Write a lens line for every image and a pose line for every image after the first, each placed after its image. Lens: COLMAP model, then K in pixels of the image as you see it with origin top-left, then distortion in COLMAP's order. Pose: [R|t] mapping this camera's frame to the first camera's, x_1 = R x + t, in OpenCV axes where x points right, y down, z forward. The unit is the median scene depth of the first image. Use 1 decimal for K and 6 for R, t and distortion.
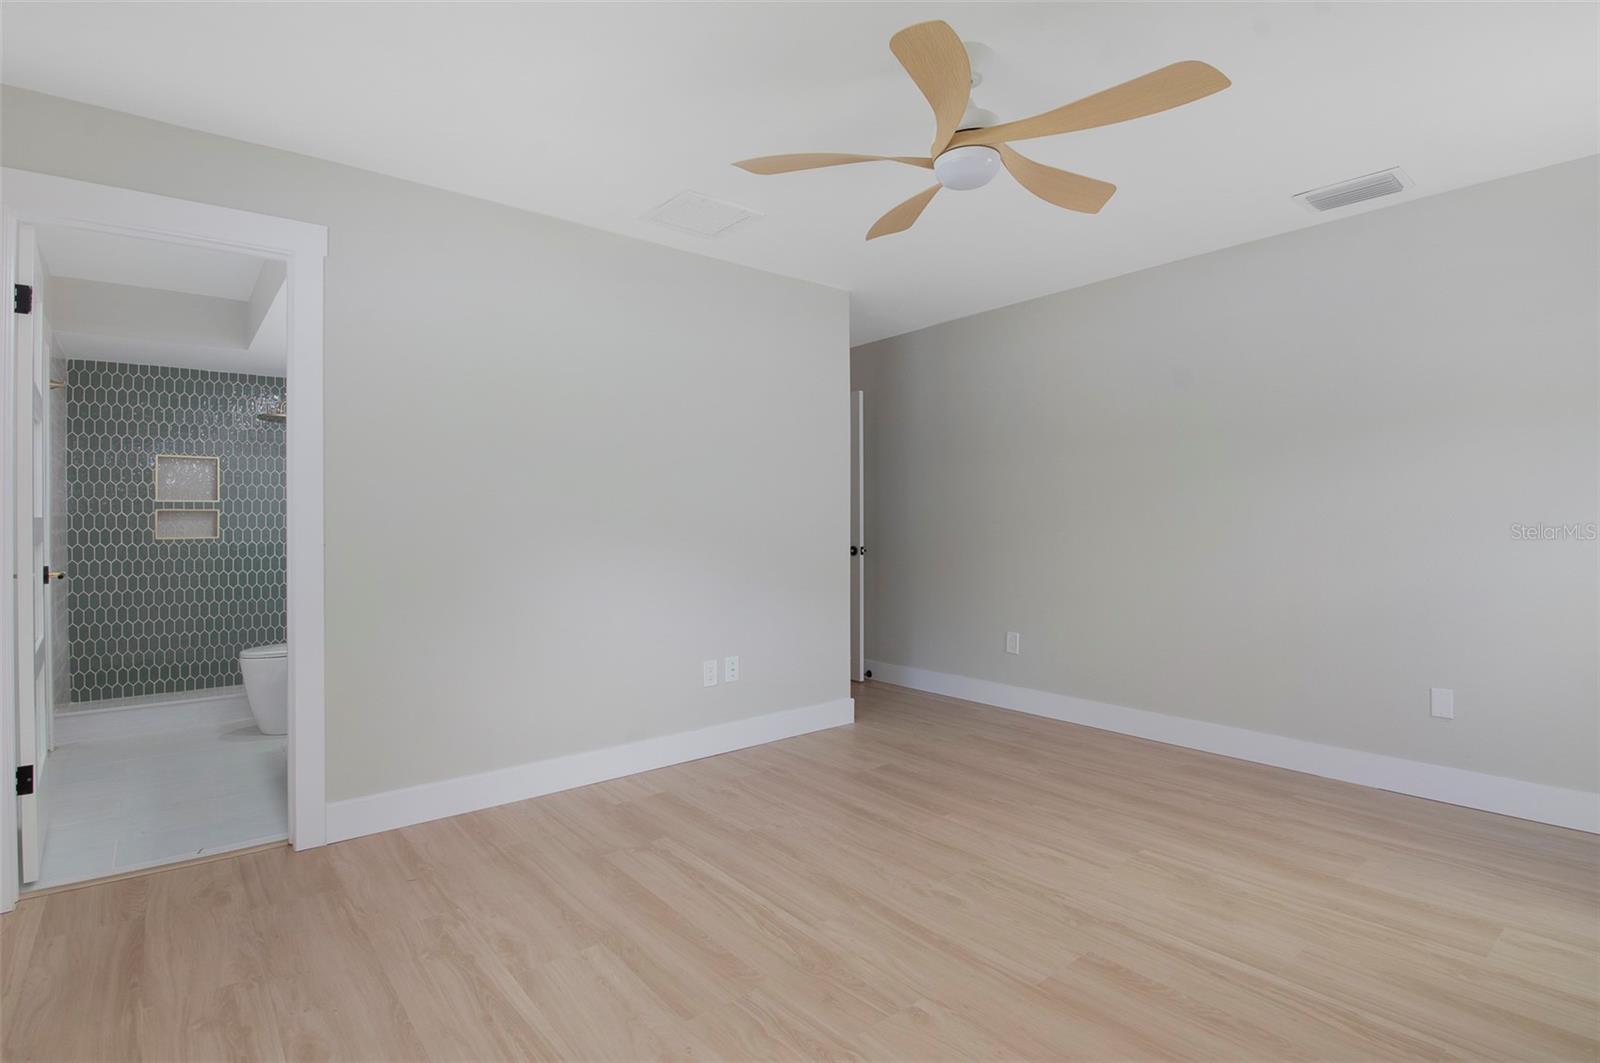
lens RADIAL K [[790.3, 0, 803.9], [0, 790.3, 525.2], [0, 0, 1]] dist [-0.013051, -0.004944]
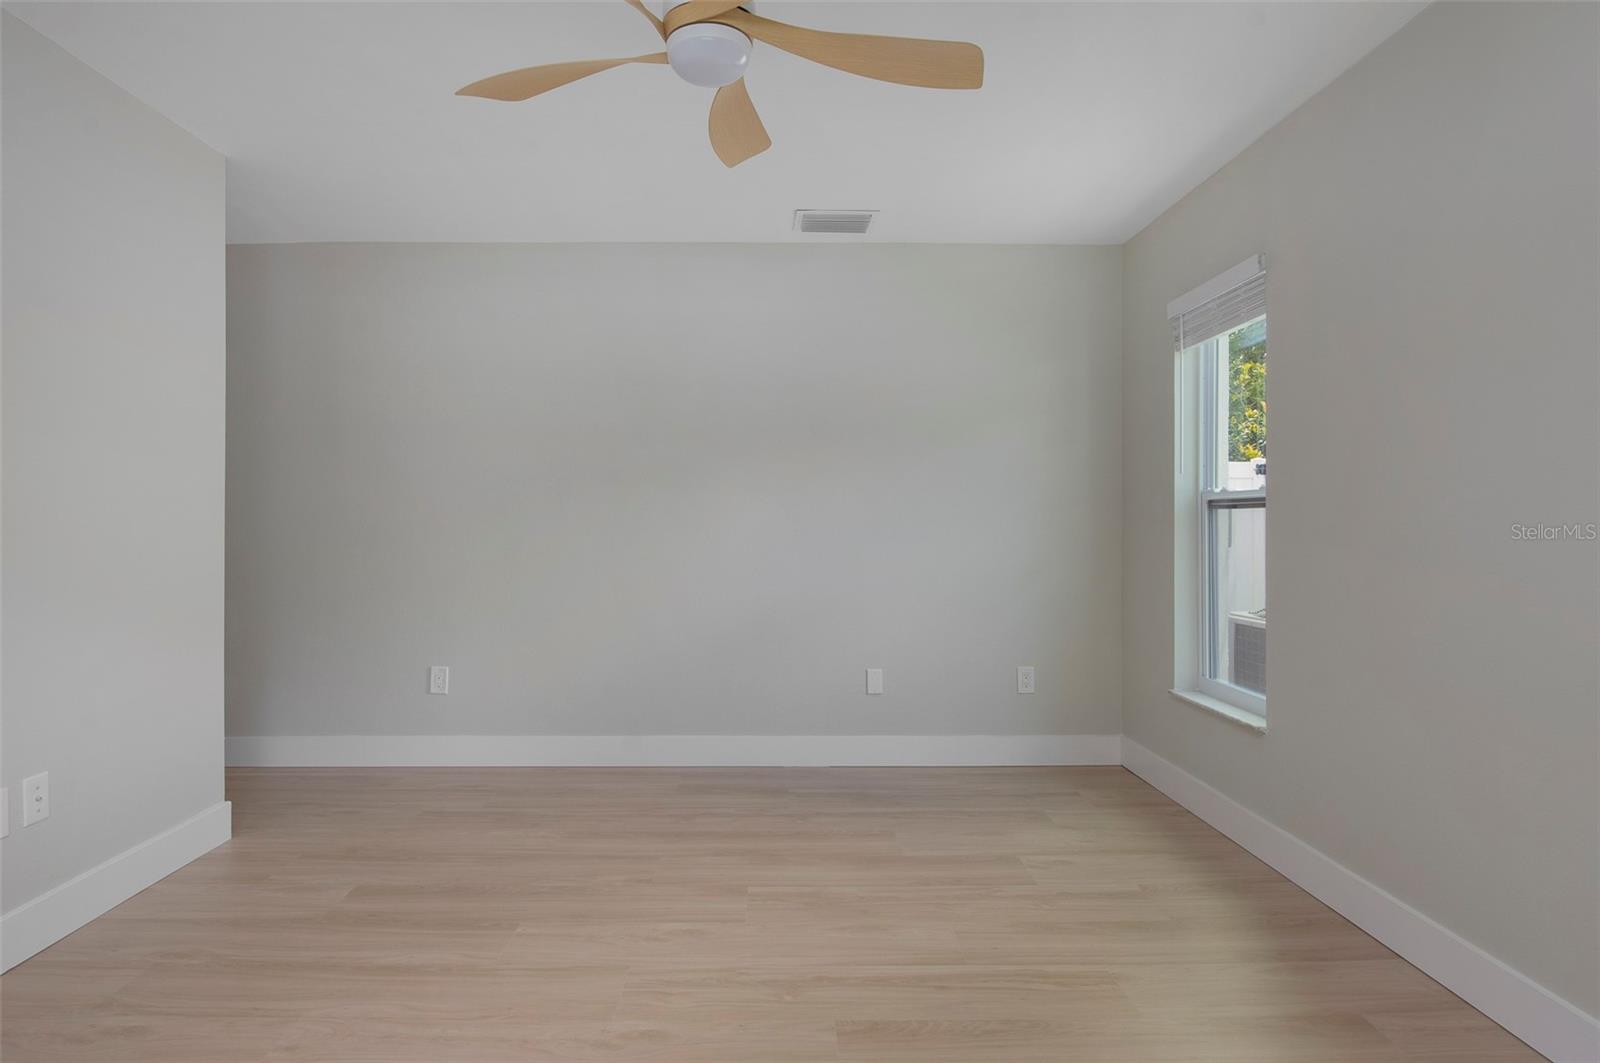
lens RADIAL K [[867.2, 0, 802.5], [0, 867.2, 534.8], [0, 0, 1]] dist [-0.005526, -0.006919]
pose [[0.619728, -0.004473, 0.784804, -0.283966], [-0.003401, 0.999959, 0.008385, -0.002393], [-0.784809, -0.007865, 0.619688, 0.305927]]
